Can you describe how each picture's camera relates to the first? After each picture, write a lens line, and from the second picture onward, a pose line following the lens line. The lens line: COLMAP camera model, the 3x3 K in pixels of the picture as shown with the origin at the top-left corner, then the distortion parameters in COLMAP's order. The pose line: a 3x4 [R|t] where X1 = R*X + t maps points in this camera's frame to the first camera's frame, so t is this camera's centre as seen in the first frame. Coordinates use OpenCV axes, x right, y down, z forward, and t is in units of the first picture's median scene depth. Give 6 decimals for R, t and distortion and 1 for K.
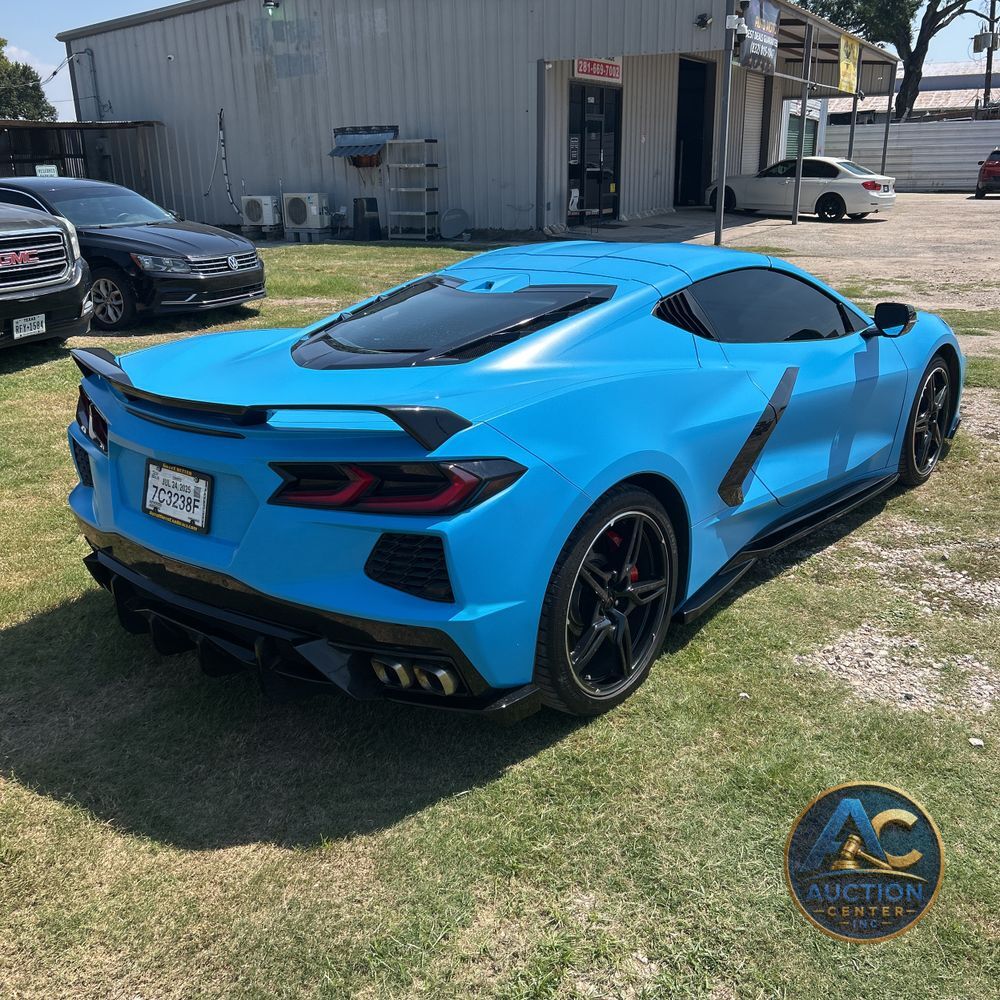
lens RADIAL K [[998.6, 0, 499.0], [0, 998.6, 503.9], [0, 0, 1]] dist [0.021309, -0.012561]
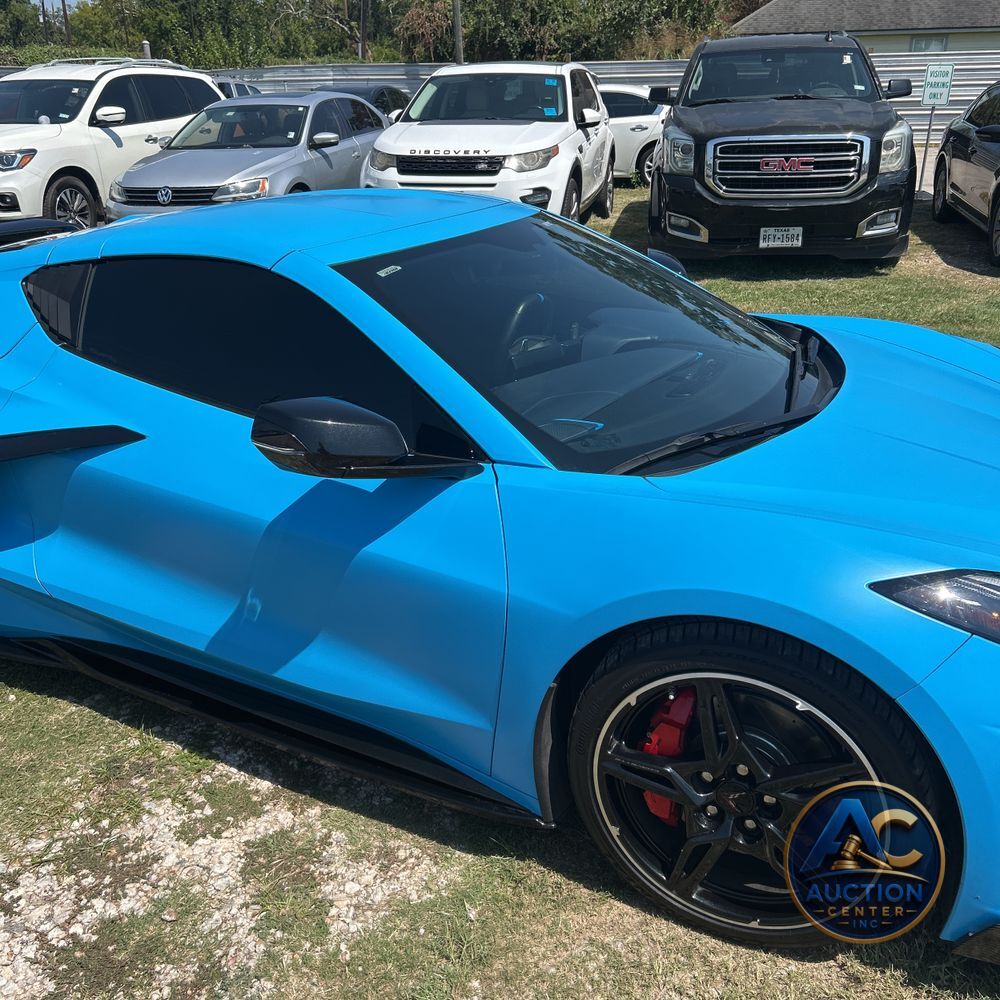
lens RADIAL K [[1020.0, 0, 500.0], [0, 1020.0, 500.0], [0, 0, 1]] dist [0.025886, -0.025863]
pose [[0.244863, 0.378634, -0.892568, 0.176173], [-0.299760, 0.905055, 0.301696, -0.067491], [0.922055, 0.193682, 0.335114, 0.194728]]
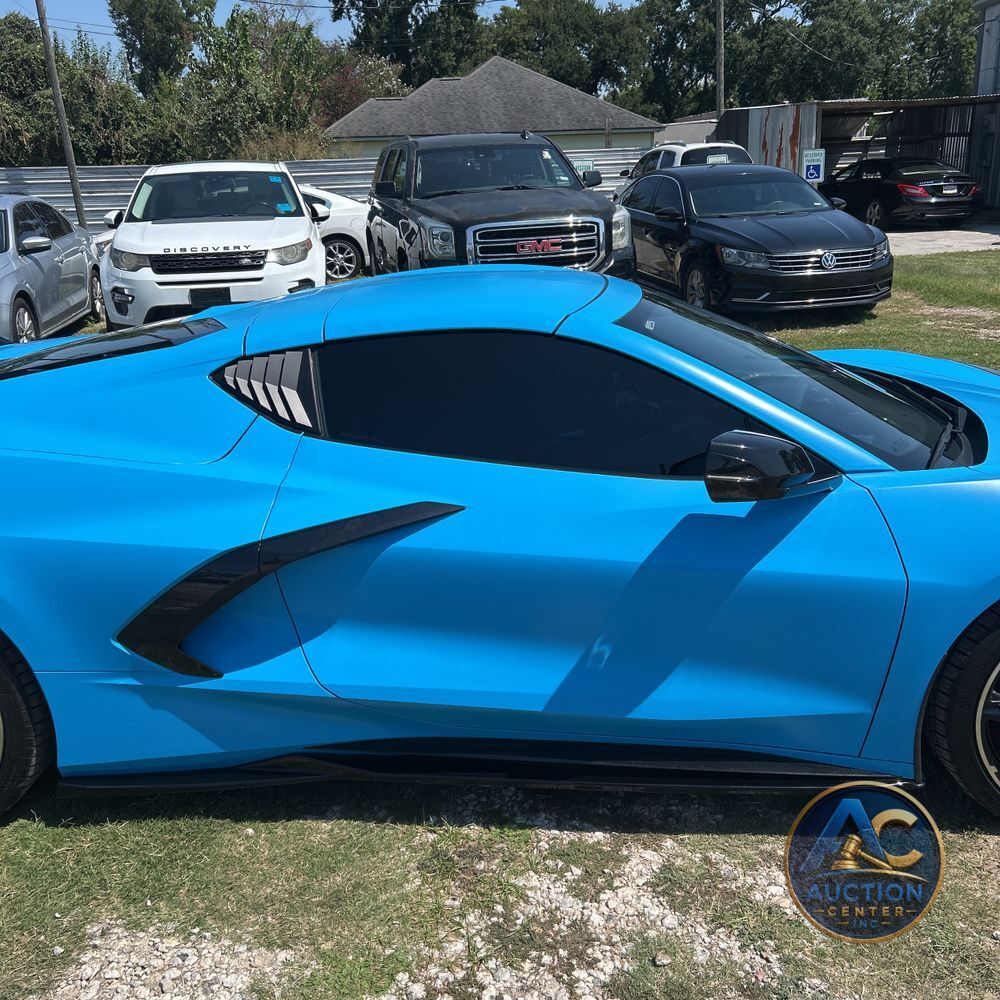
lens RADIAL K [[1013.2, 0, 499.3], [0, 1013.2, 509.2], [0, 0, 1]] dist [0.035646, -0.031513]
pose [[0.606273, 0.245532, -0.756404, 0.148530], [-0.230935, 0.964515, 0.127987, -0.041937], [0.760987, 0.097085, 0.641462, 0.124121]]
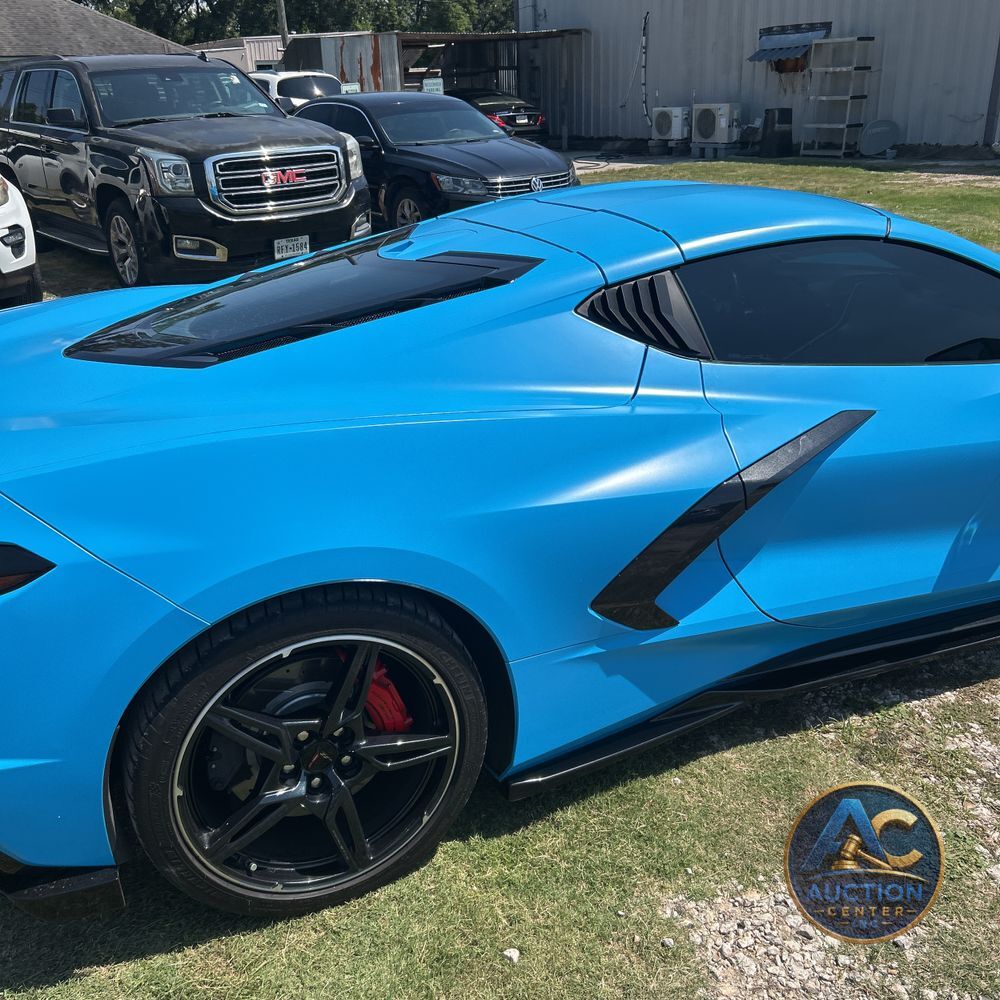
lens RADIAL K [[1006.6, 0, 500.0], [0, 1006.6, 500.0], [0, 0, 1]] dist [0.039474, -0.035508]
pose [[0.897854, 0.154329, -0.412361, 0.069830], [-0.123615, 0.987245, 0.100330, -0.022666], [0.422585, -0.039108, 0.905479, 0.068790]]
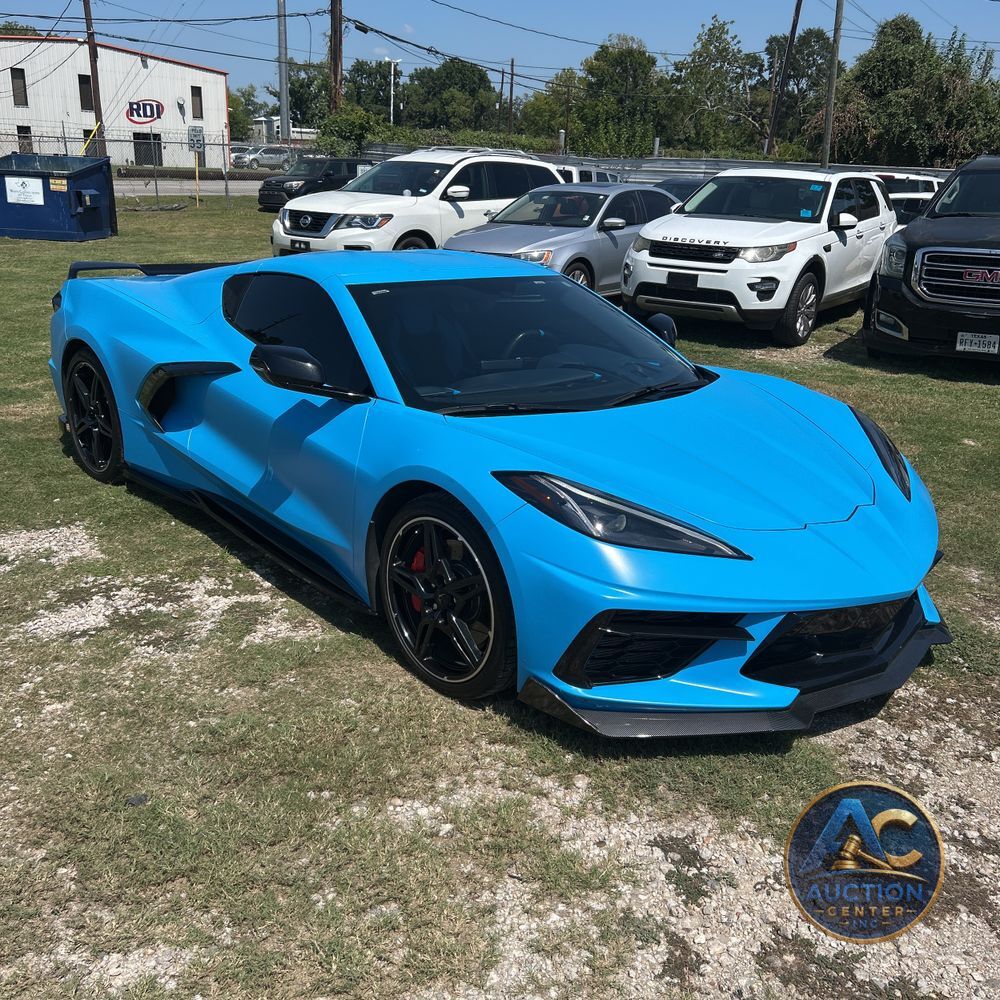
lens RADIAL K [[1020.0, 0, 500.0], [0, 1020.0, 500.0], [0, 0, 1]] dist [0.025886, -0.025863]
pose [[-0.141541, 0.318652, -0.937244, 0.253954], [-0.351705, 0.868821, 0.348502, -0.094317], [0.925349, 0.378960, -0.010902, 0.255999]]
